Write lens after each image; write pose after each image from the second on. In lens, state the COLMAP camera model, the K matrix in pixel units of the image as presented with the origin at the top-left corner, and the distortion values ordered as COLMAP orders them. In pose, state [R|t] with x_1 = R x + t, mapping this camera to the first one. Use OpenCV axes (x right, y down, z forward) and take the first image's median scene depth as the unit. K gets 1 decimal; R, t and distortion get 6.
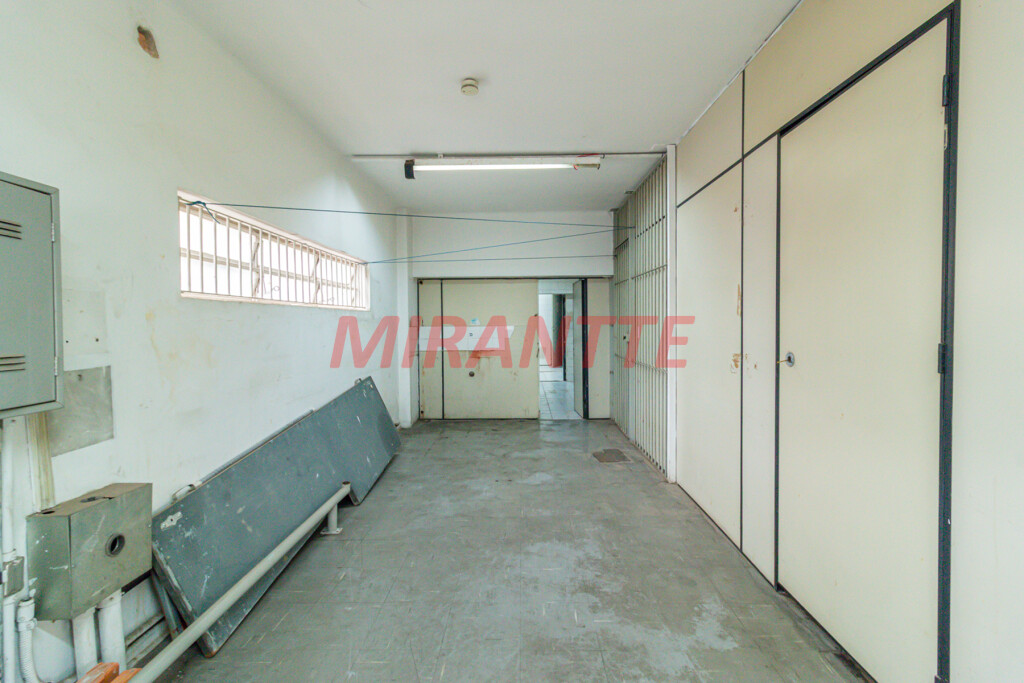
lens RADIAL K [[470.9, 0, 516.3], [0, 470.9, 335.6], [0, 0, 1]] dist [0.007688, -0.000806]
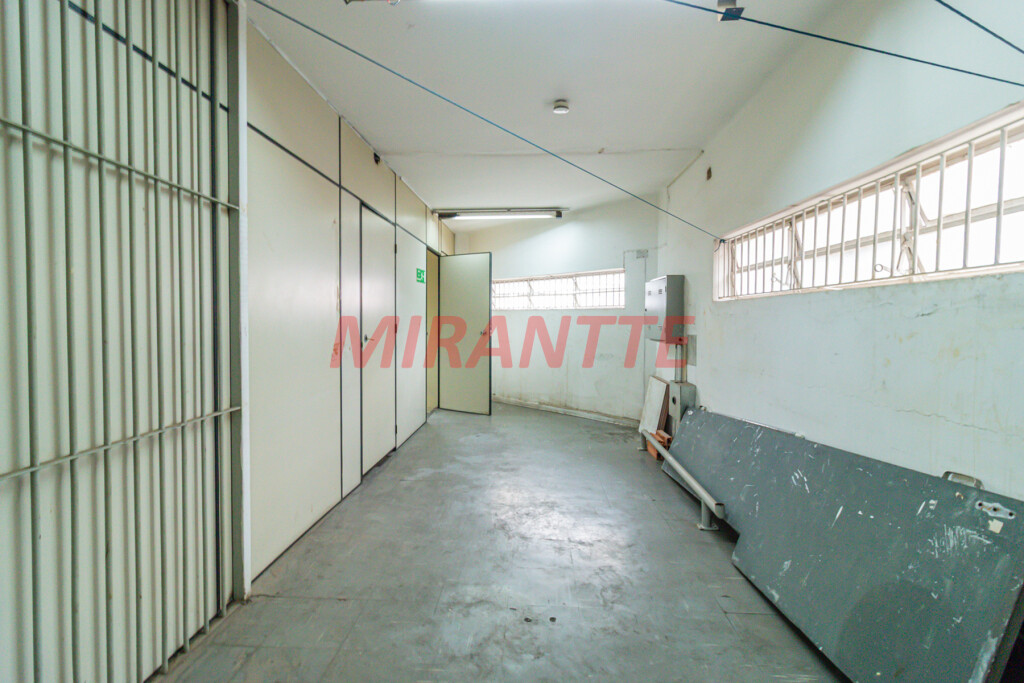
lens RADIAL K [[470.9, 0, 516.3], [0, 470.9, 335.6], [0, 0, 1]] dist [0.007688, -0.000806]
pose [[-0.999597, 0.002147, 0.028310, -0.022663], [0.003854, 0.998166, 0.060408, -0.051958], [-0.028129, 0.060493, -0.997772, 2.202934]]
